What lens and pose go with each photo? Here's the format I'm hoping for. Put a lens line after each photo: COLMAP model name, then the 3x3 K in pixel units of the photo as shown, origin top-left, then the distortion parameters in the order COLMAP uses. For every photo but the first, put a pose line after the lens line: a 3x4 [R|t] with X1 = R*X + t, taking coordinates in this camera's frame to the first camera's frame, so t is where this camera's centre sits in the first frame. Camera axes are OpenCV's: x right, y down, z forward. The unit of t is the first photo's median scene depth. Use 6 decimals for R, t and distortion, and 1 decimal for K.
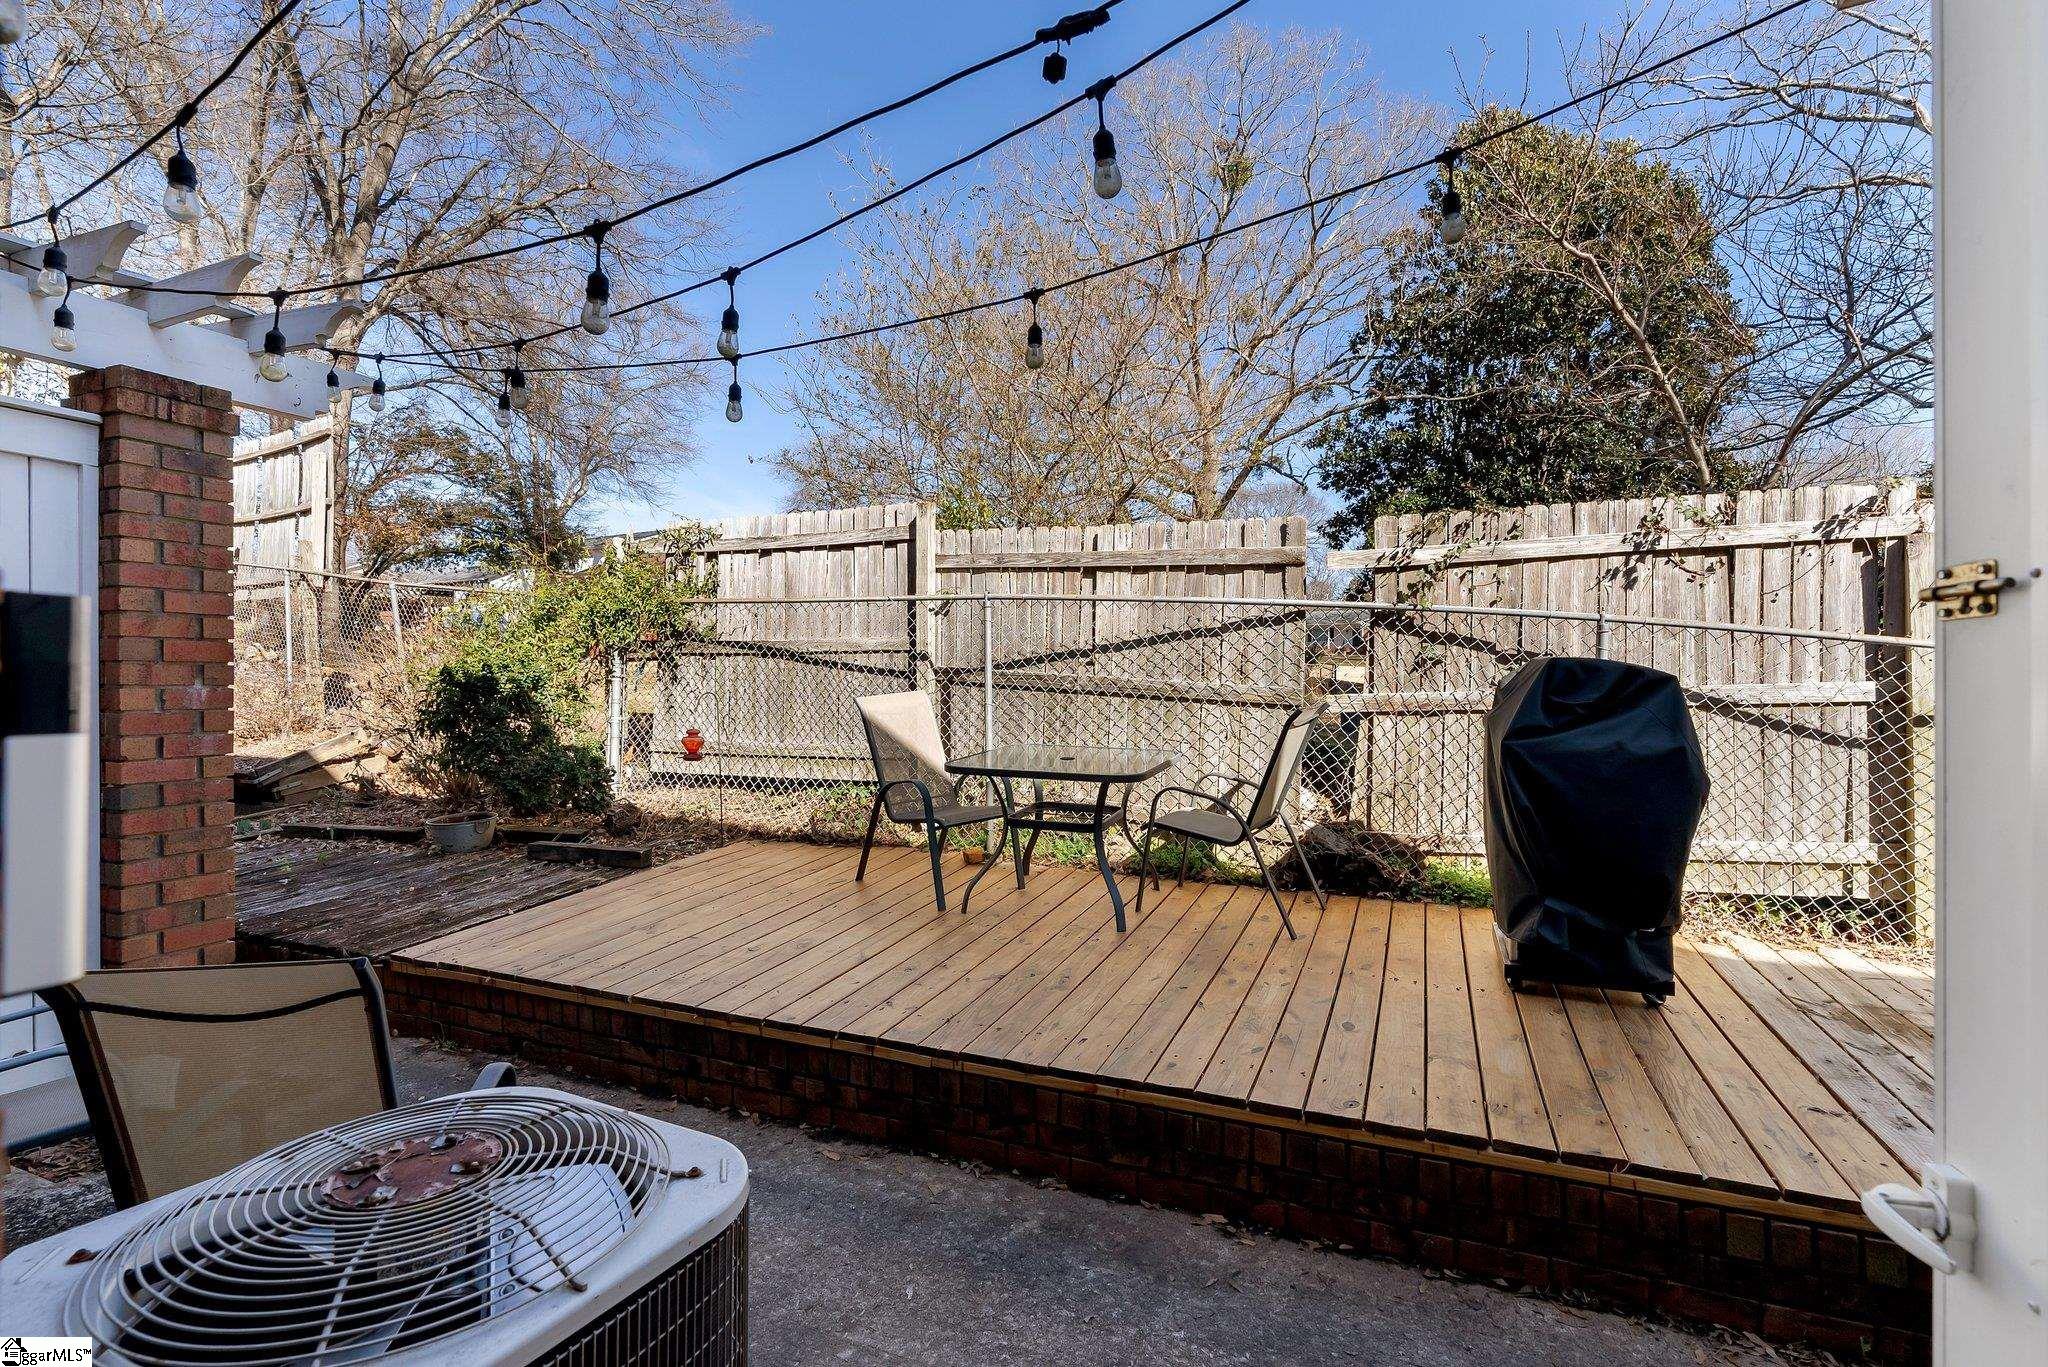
lens RADIAL K [[939.0, 0, 1014.7], [0, 939.0, 677.5], [0, 0, 1]] dist [-0.000130, 0.000092]
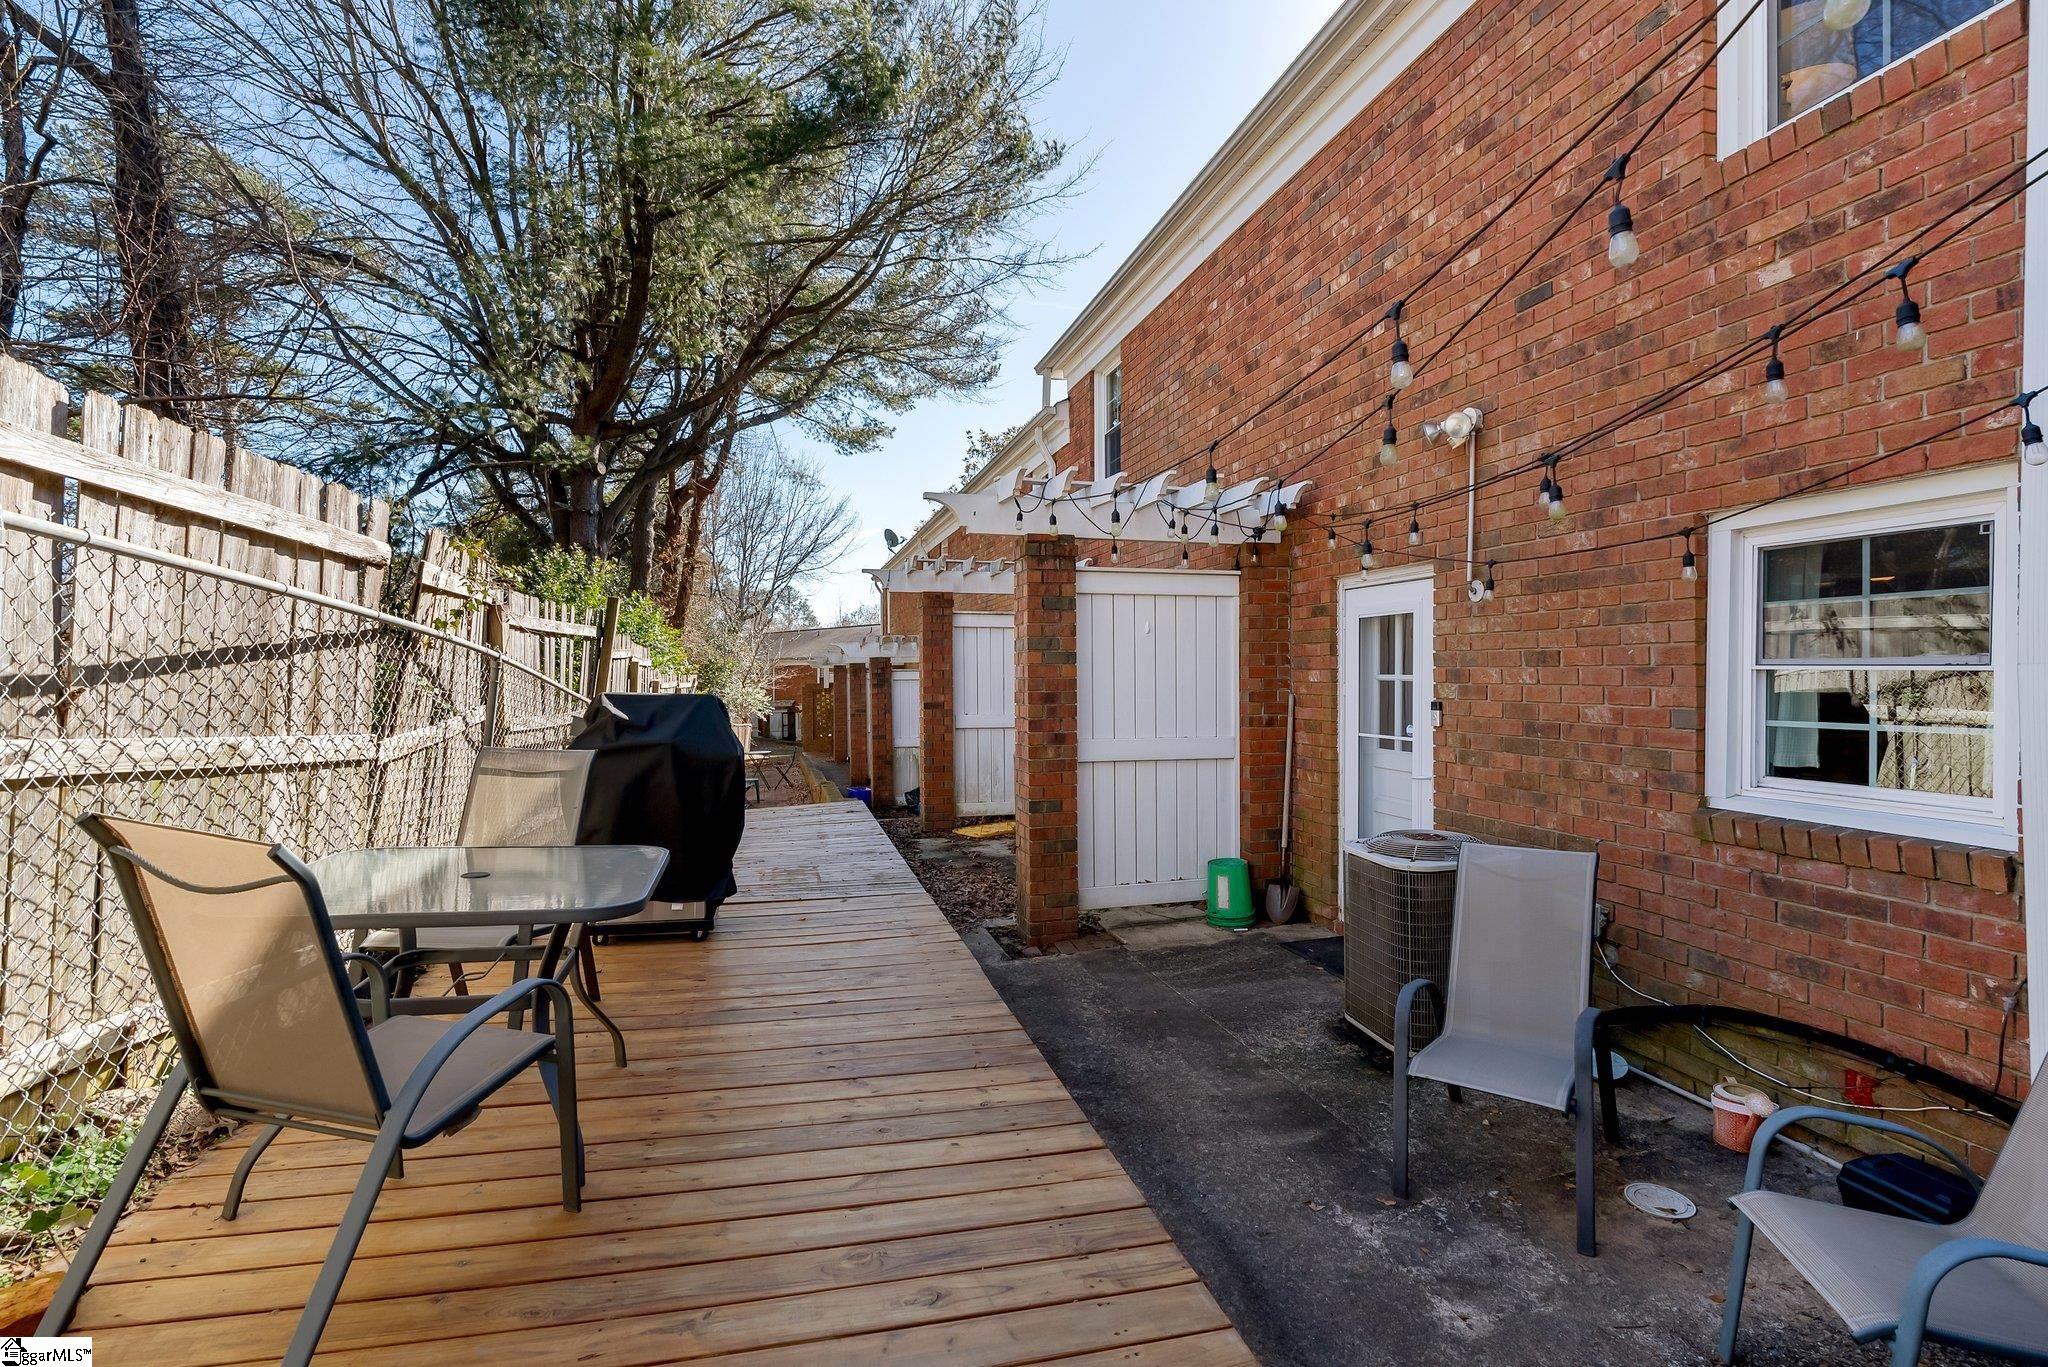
lens RADIAL K [[939.0, 0, 1014.7], [0, 939.0, 677.5], [0, 0, 1]] dist [-0.000130, 0.000092]
pose [[-0.613564, -0.001203, 0.789644, -0.662755], [0.000505, 0.999998, 0.001916, -0.039030], [-0.789644, 0.001575, -0.613563, 1.202776]]
